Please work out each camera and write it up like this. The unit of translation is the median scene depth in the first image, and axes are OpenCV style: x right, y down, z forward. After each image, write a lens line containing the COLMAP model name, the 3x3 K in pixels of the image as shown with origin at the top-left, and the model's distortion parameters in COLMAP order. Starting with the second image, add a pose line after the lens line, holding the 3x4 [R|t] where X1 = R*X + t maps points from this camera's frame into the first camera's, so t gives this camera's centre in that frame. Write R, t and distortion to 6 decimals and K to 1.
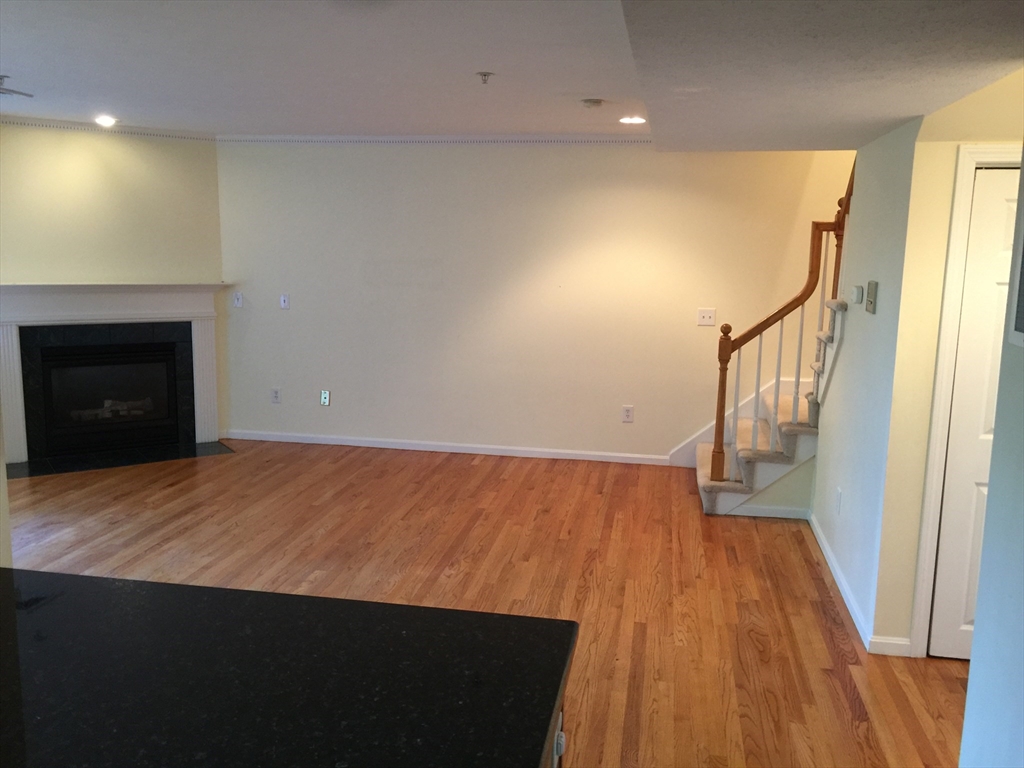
lens RADIAL K [[871.4, 0, 504.5], [0, 871.4, 386.2], [0, 0, 1]] dist [0.076931, -0.088248]
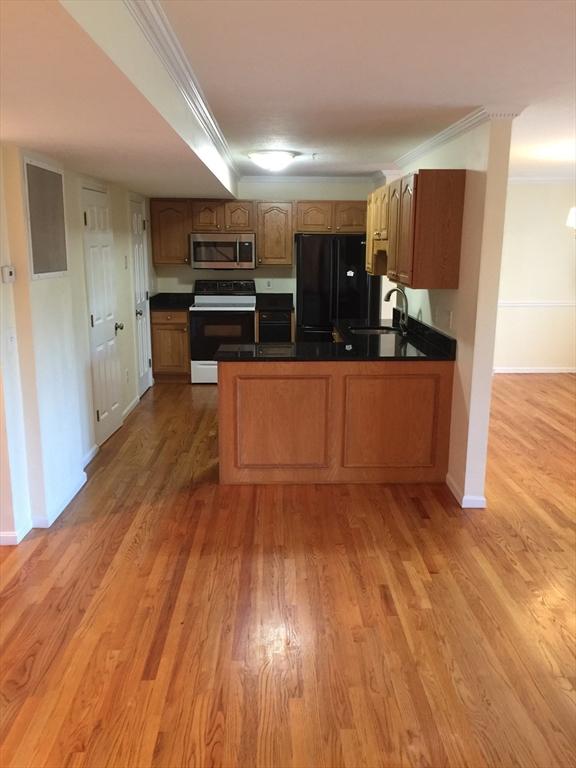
lens RADIAL K [[653.5, 0, 292.7], [0, 653.5, 381.1], [0, 0, 1]] dist [0.076931, -0.088248]
pose [[-0.975940, 0.021282, -0.216998, 0.417985], [-0.059340, 0.931734, 0.358261, -0.697574], [0.209809, 0.362518, -0.908053, 4.199388]]
